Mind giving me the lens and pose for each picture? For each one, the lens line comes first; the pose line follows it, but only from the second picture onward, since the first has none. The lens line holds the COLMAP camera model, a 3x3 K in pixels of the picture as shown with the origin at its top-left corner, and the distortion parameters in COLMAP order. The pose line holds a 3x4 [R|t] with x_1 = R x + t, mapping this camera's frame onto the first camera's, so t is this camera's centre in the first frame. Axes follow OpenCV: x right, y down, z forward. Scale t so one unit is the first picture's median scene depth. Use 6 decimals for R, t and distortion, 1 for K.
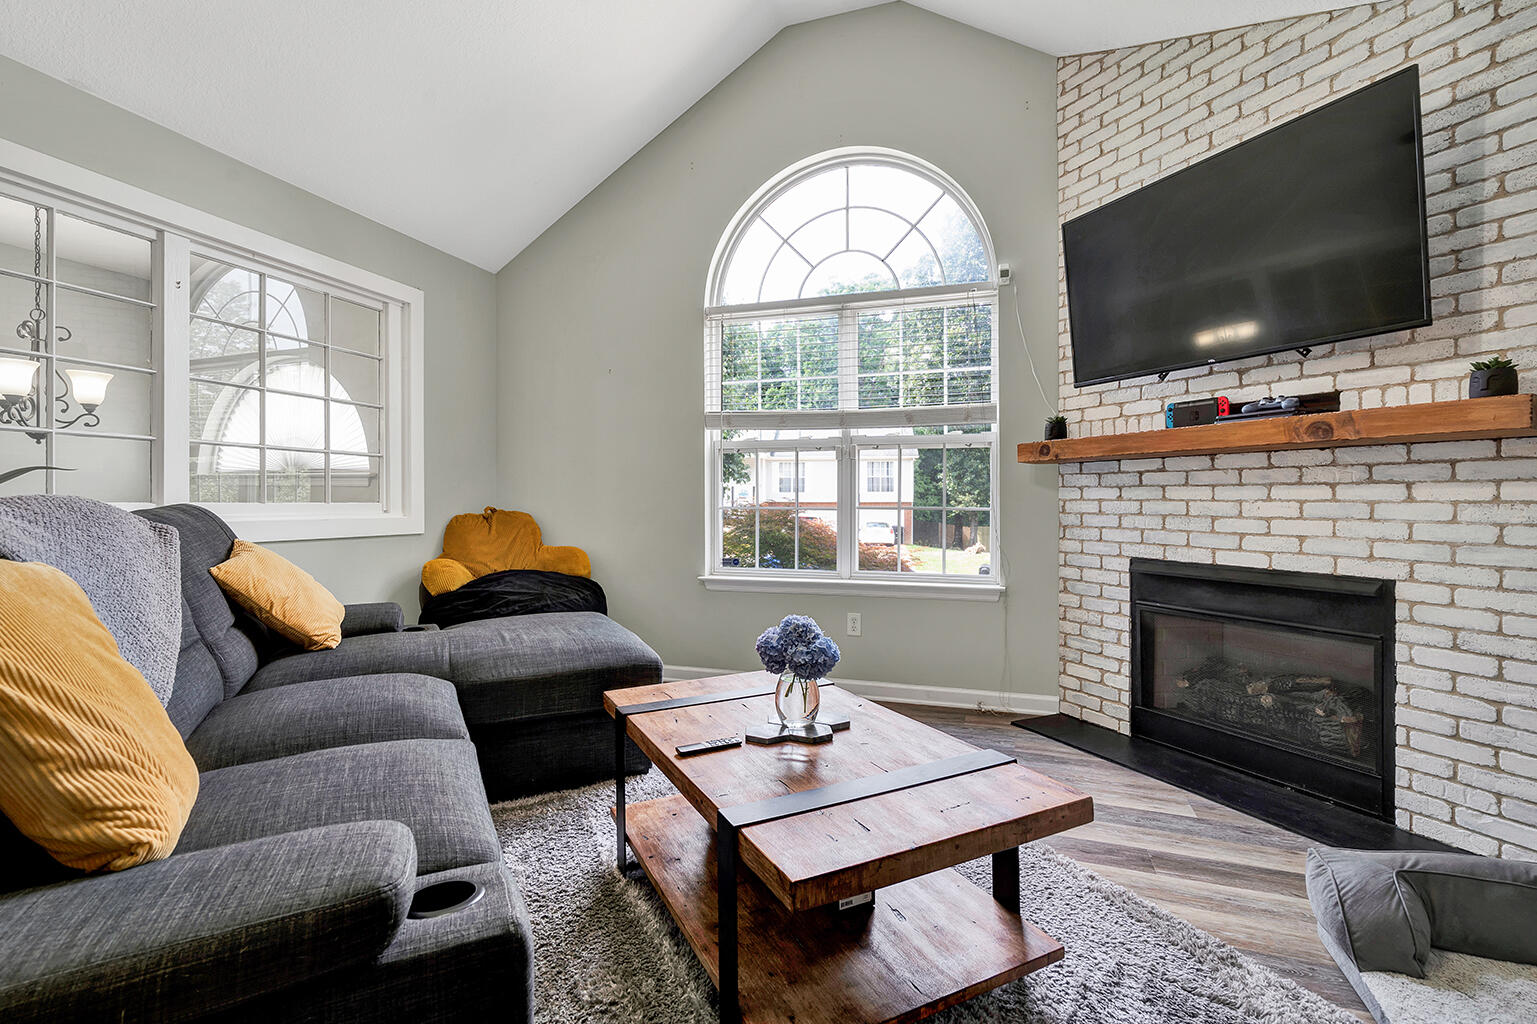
lens RADIAL K [[699.3, 0, 767.0], [0, 699.3, 495.4], [0, 0, 1]] dist [-0.001097, 0.000135]
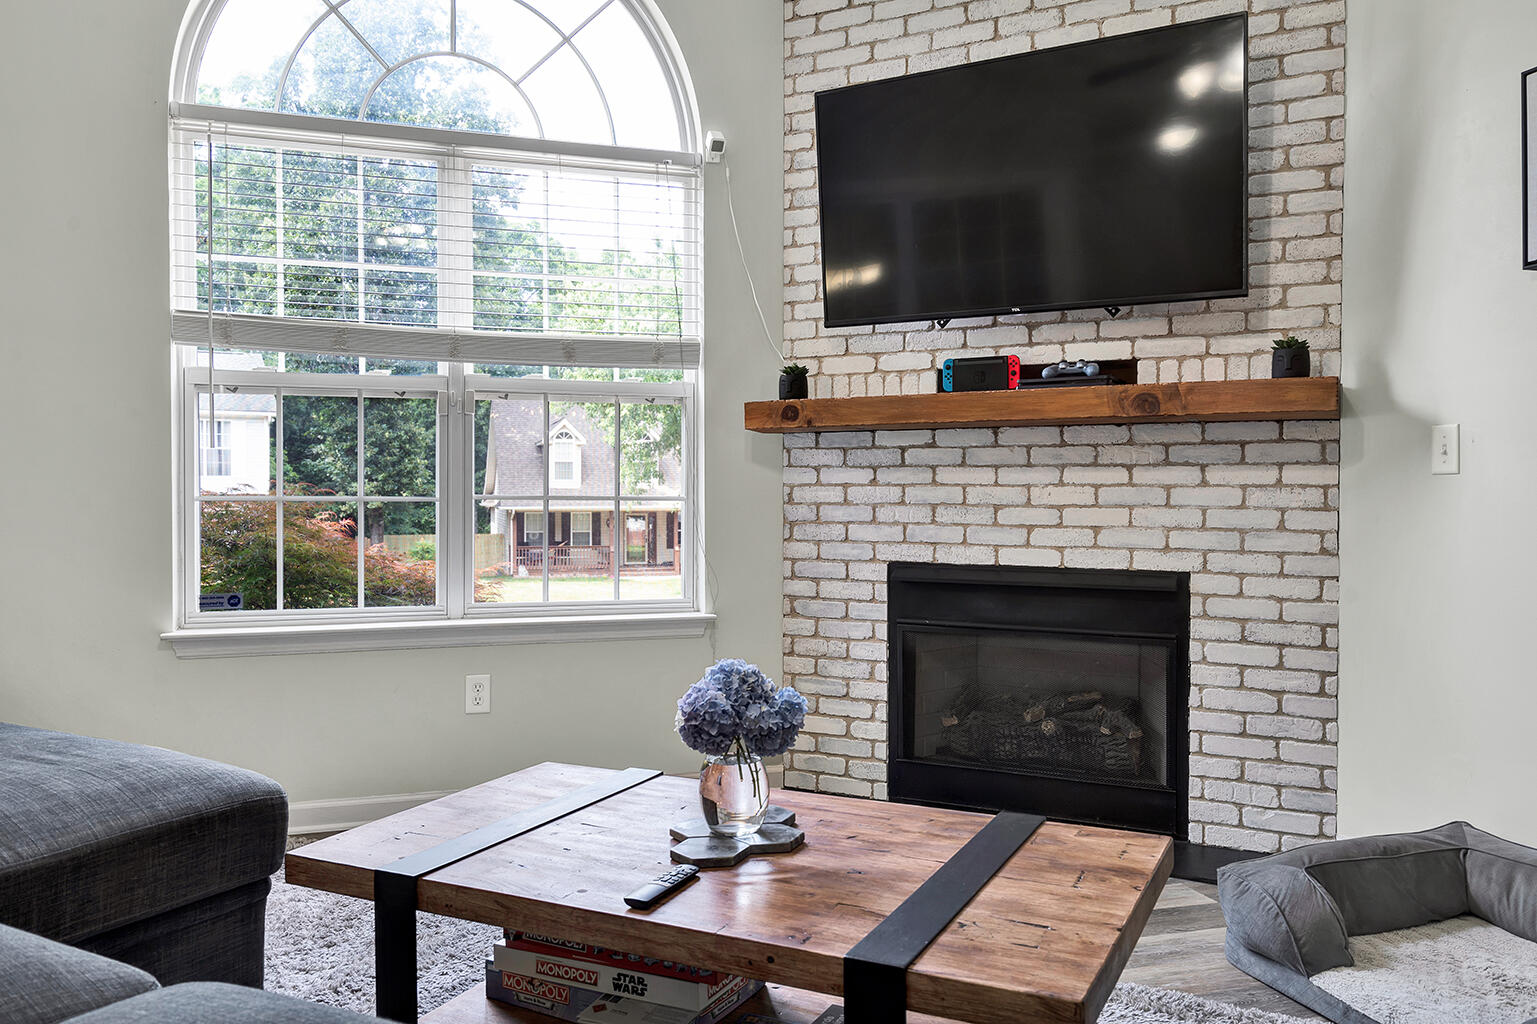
lens RADIAL K [[1163.1, 0, 767.8], [0, 1163.1, 502.8], [0, 0, 1]] dist [0.008943, 0.003064]
pose [[0.804544, -0.005168, 0.593870, -0.381938], [-0.004481, 0.999881, 0.014772, 0.009558], [-0.593875, -0.014546, 0.804425, 0.094881]]
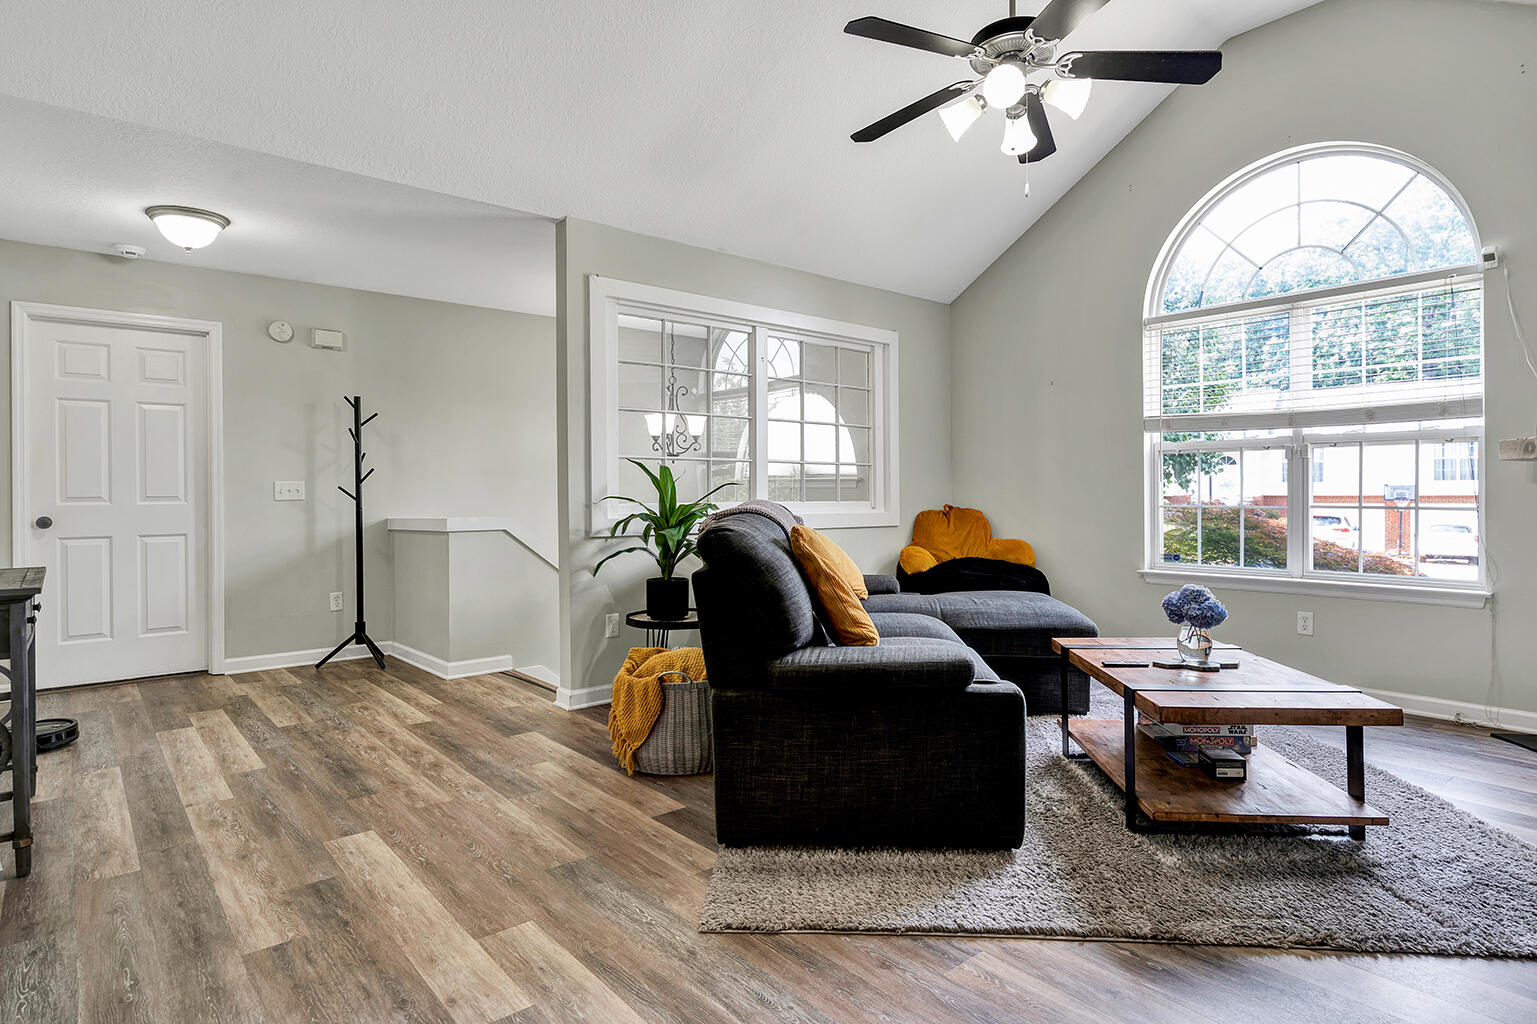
lens RADIAL K [[840.1, 0, 765.7], [0, 840.1, 496.8], [0, 0, 1]] dist [-0.001749, 0.000082]
pose [[0.856454, -0.001232, -0.516223, 0.121828], [0.006665, 0.999940, 0.008671, -0.018188], [0.516181, -0.010867, 0.856411, -0.619292]]
